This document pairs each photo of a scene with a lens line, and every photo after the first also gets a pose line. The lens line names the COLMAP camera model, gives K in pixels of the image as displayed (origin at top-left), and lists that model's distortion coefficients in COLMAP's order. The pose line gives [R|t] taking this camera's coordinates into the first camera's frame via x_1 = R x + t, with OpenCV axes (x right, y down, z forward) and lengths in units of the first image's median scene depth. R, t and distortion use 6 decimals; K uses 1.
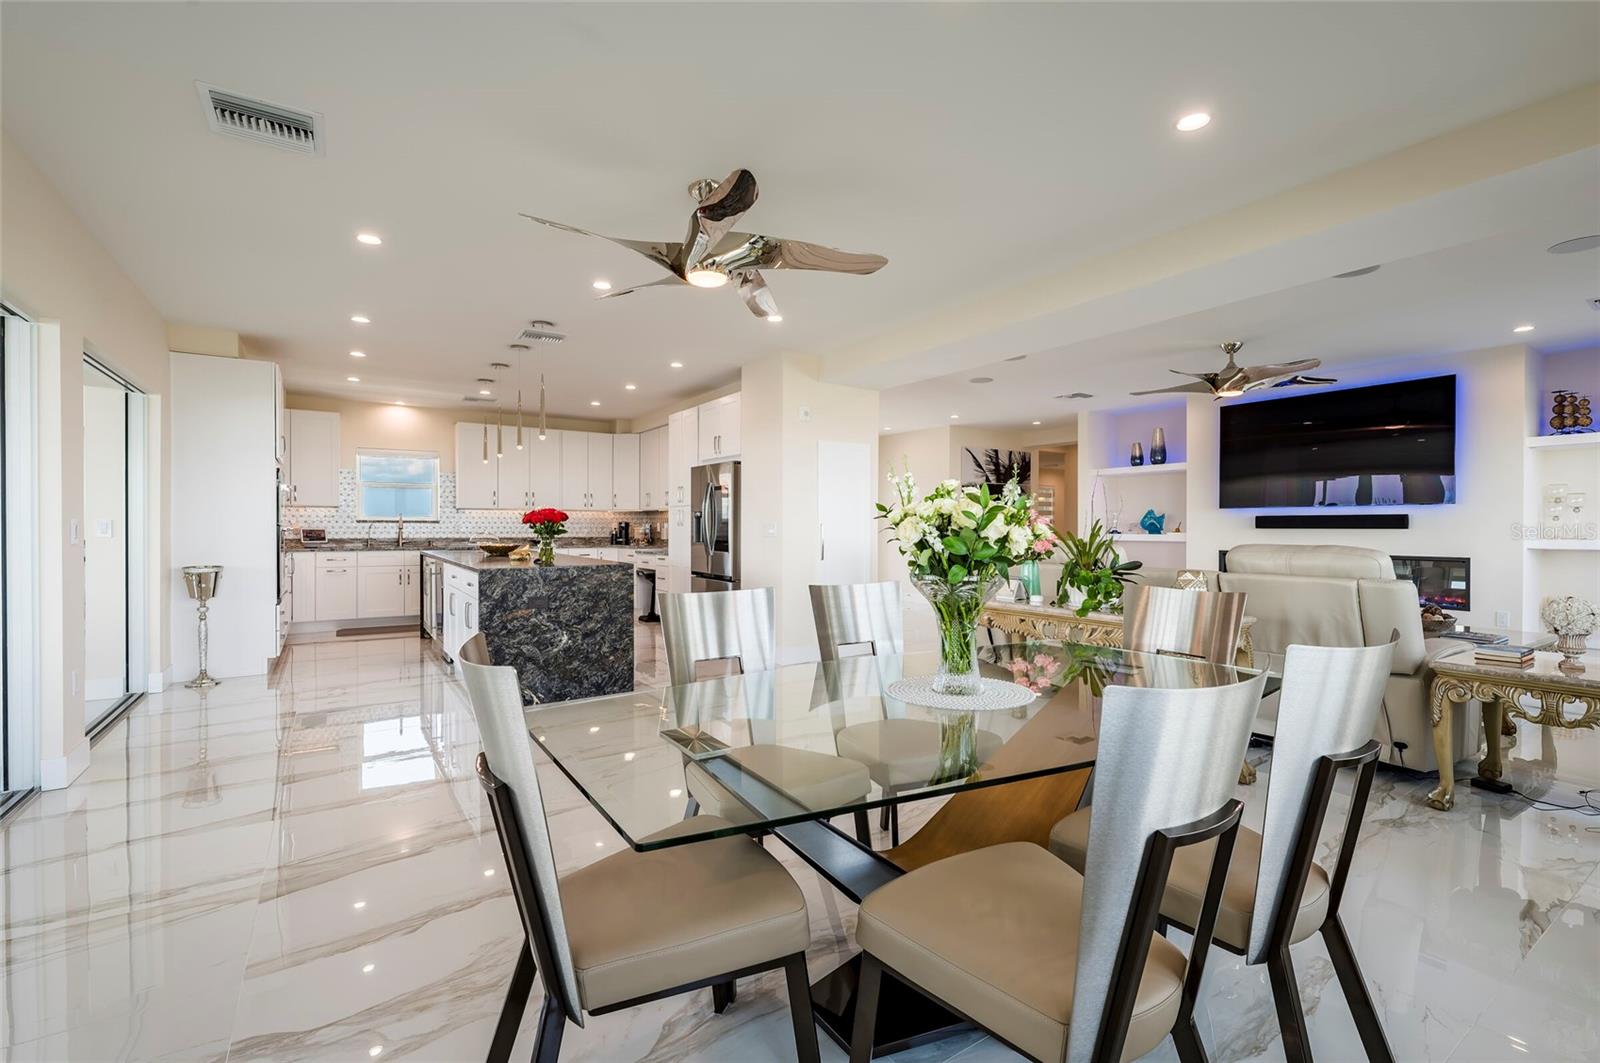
lens RADIAL K [[703.3, 0, 808.5], [0, 703.3, 531.7], [0, 0, 1]] dist [0.000986, -0.000237]
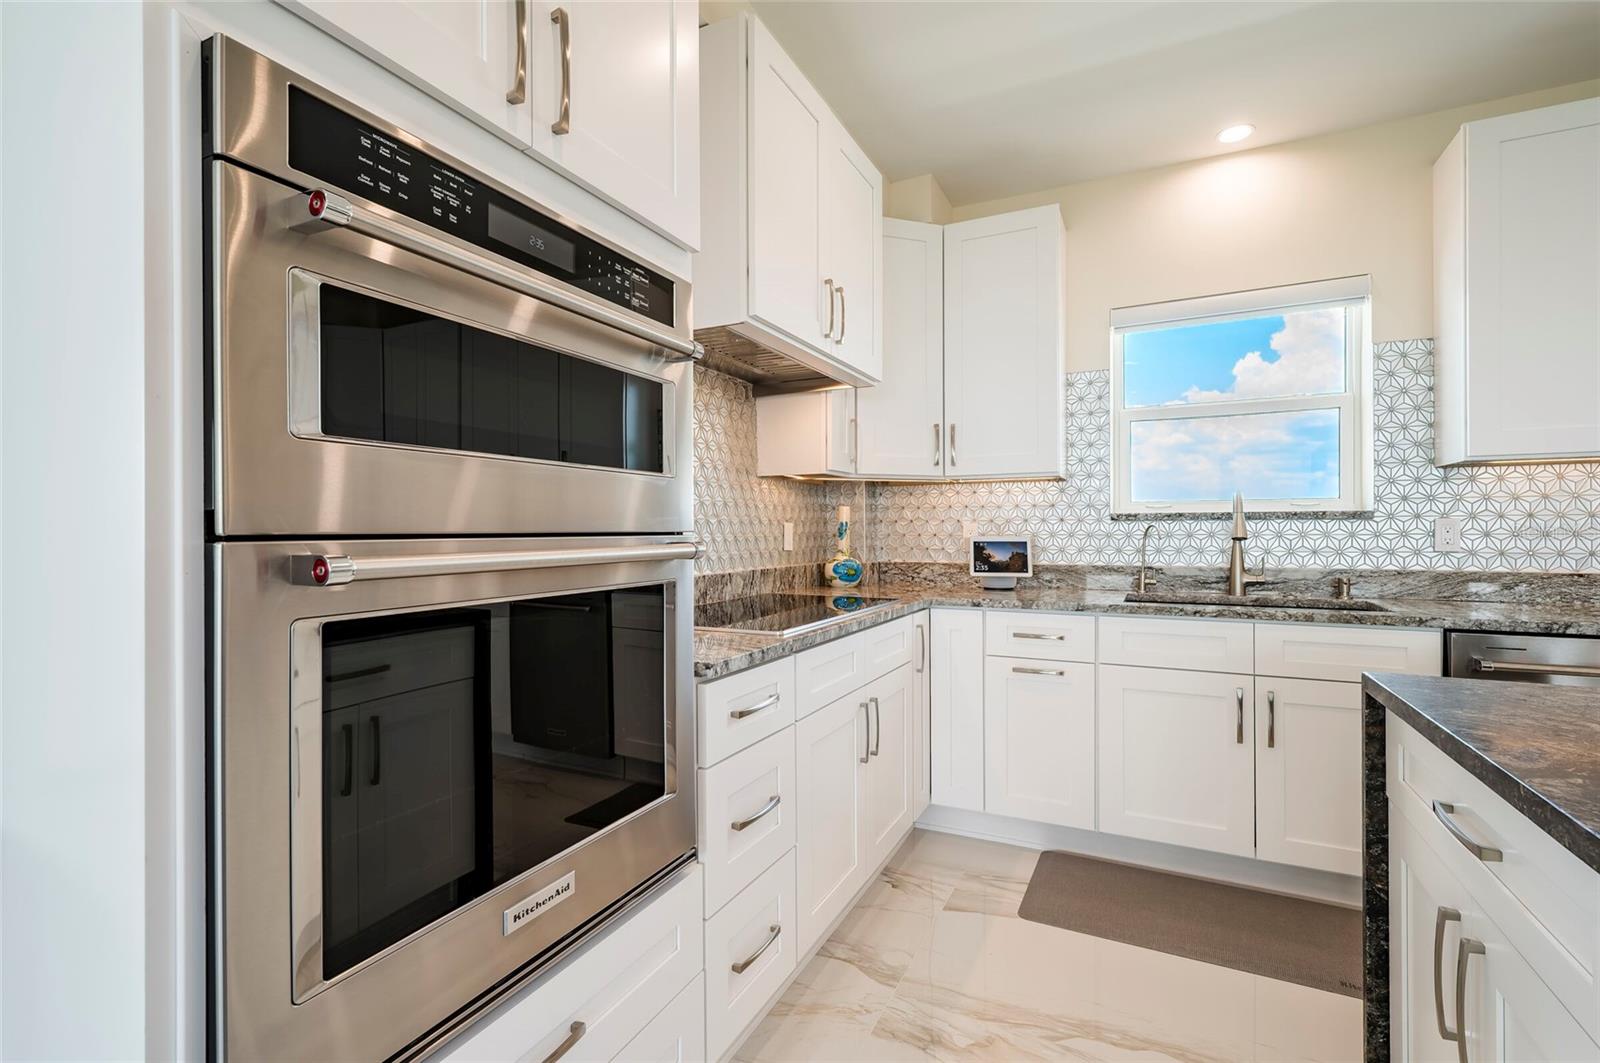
lens RADIAL K [[719.2, 0, 800.0], [0, 719.2, 531.5], [0, 0, 1]] dist [-0.000022, -0.000318]
pose [[0.490365, -0.004823, -0.871504, -0.466022], [0.000187, 0.999985, -0.005429, -0.006828], [0.871517, 0.002500, 0.490358, 0.791945]]
